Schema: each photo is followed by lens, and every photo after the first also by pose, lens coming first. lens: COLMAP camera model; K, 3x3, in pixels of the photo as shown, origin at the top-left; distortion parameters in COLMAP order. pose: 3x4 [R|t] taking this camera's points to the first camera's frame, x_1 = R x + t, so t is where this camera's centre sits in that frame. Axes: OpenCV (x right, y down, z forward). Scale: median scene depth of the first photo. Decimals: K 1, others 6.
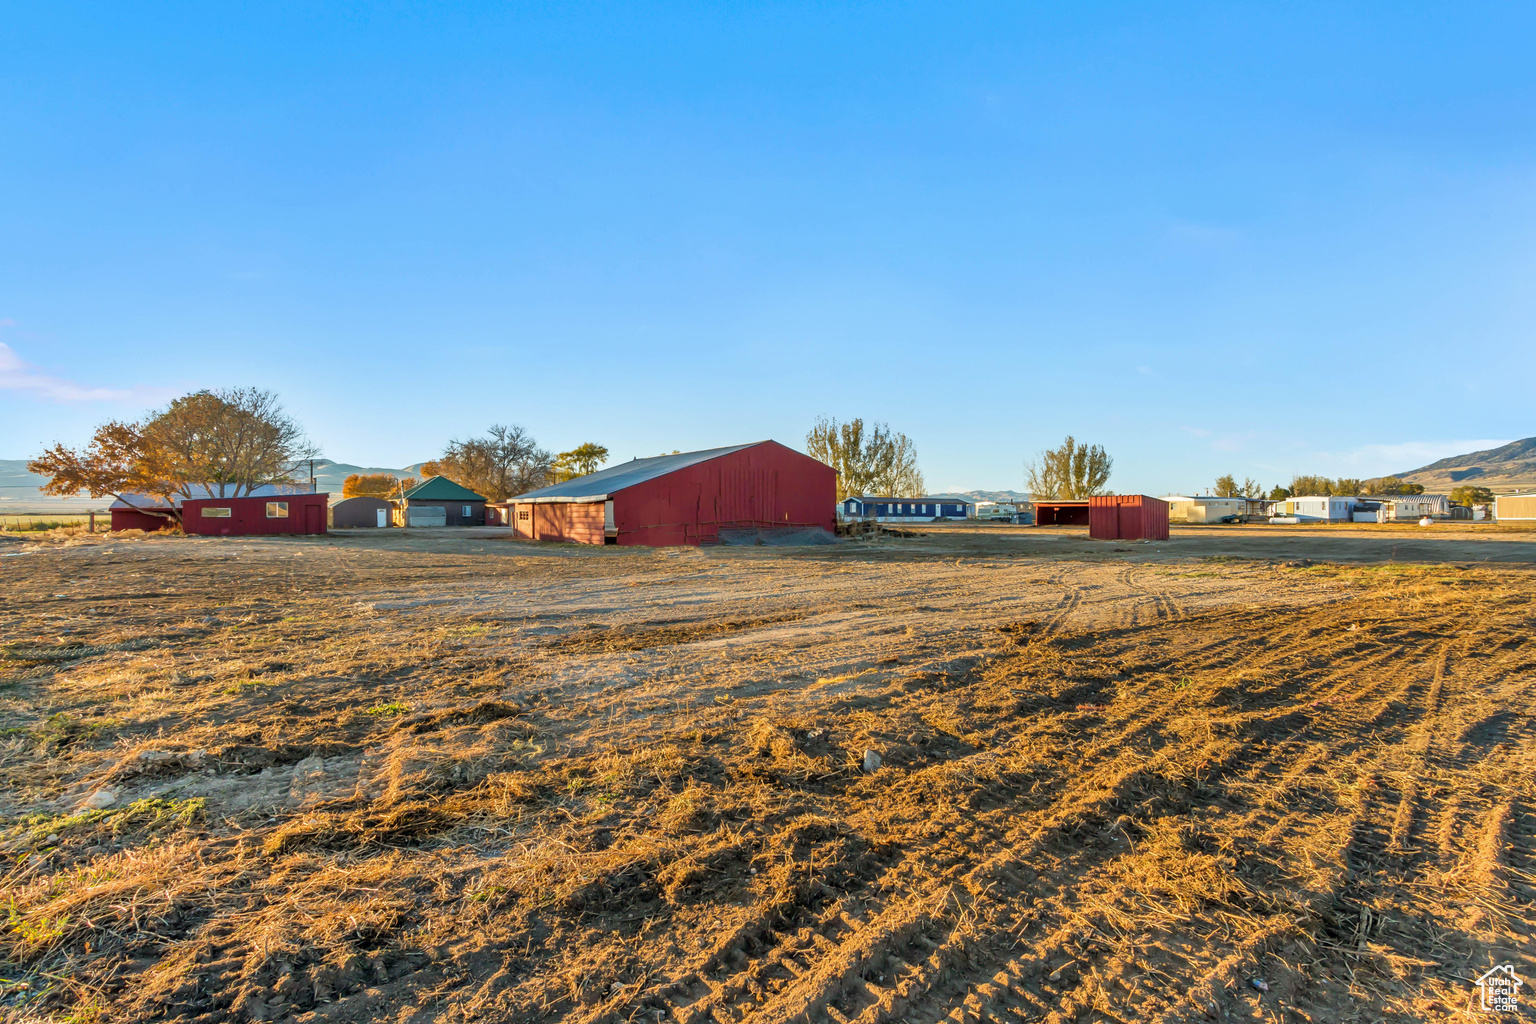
lens RADIAL K [[705.1, 0, 770.7], [0, 705.1, 514.4], [0, 0, 1]] dist [0.003317, -0.000185]
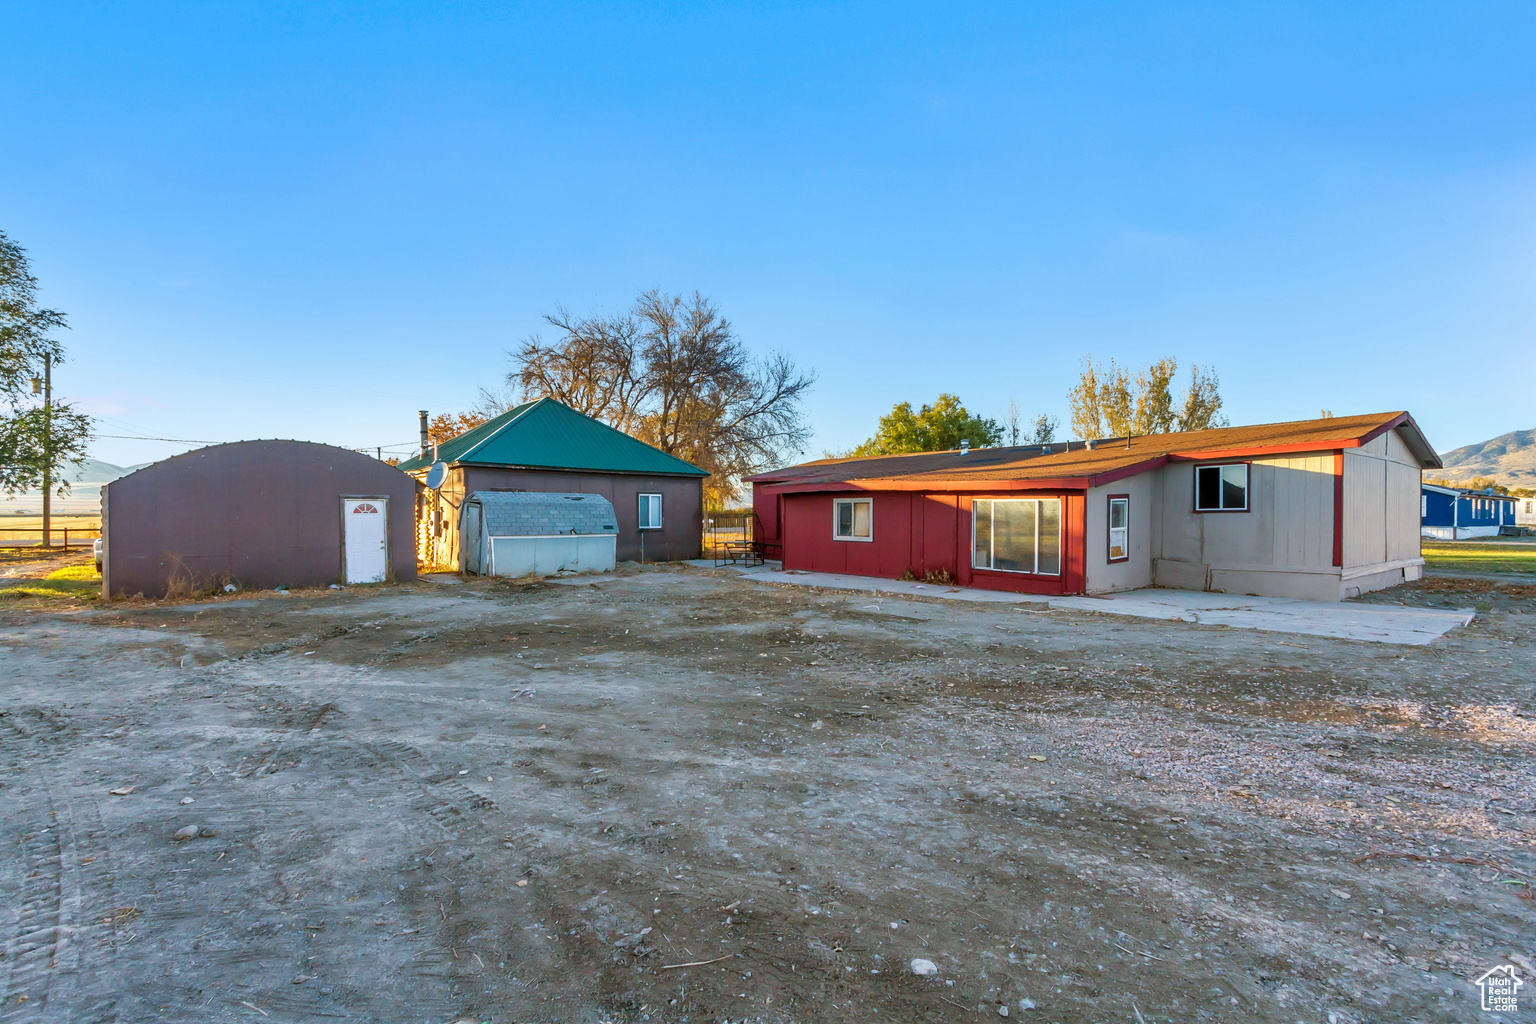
lens RADIAL K [[705.1, 0, 776.3], [0, 705.1, 509.7], [0, 0, 1]] dist [0.003317, -0.000185]
pose [[0.998647, 0.002583, 0.051947, -0.415143], [-0.002043, 0.999943, -0.010450, -0.002817], [-0.051971, 0.010330, 0.998595, 0.739357]]
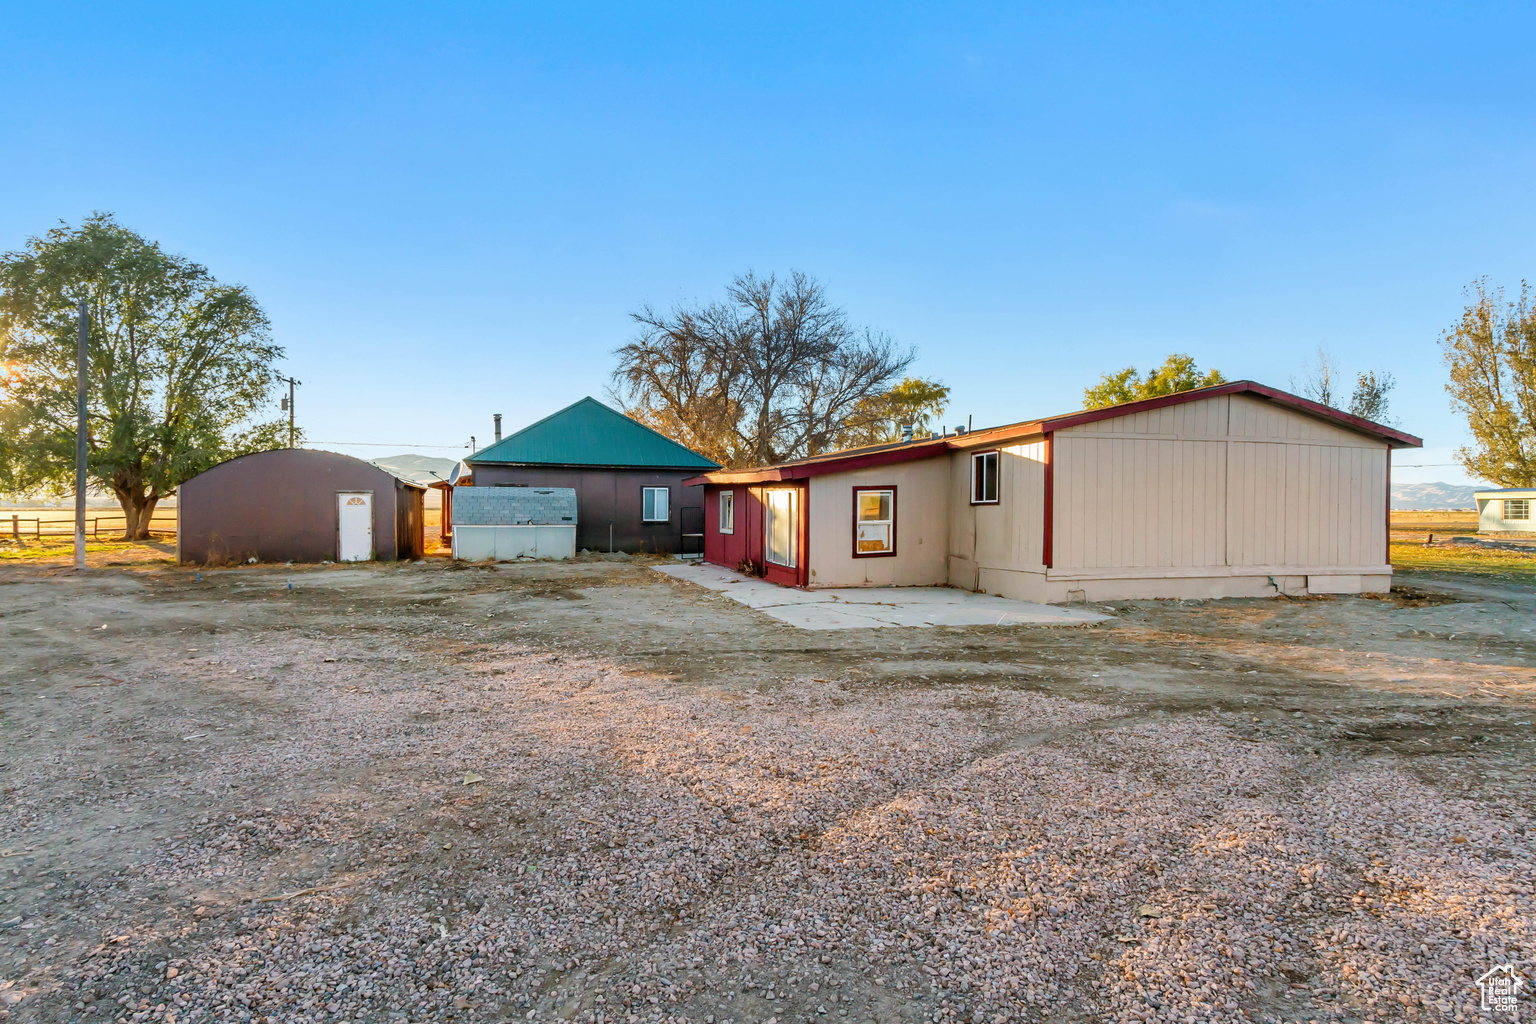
lens RADIAL K [[838.2, 0, 770.5], [0, 838.2, 512.4], [0, 0, 1]] dist [-0.006711, 0.000019]
pose [[0.941806, 0.007107, -0.336083, -0.278535], [-0.007288, 0.999973, 0.000723, -0.002361], [0.336079, 0.001769, 0.941832, 0.714716]]
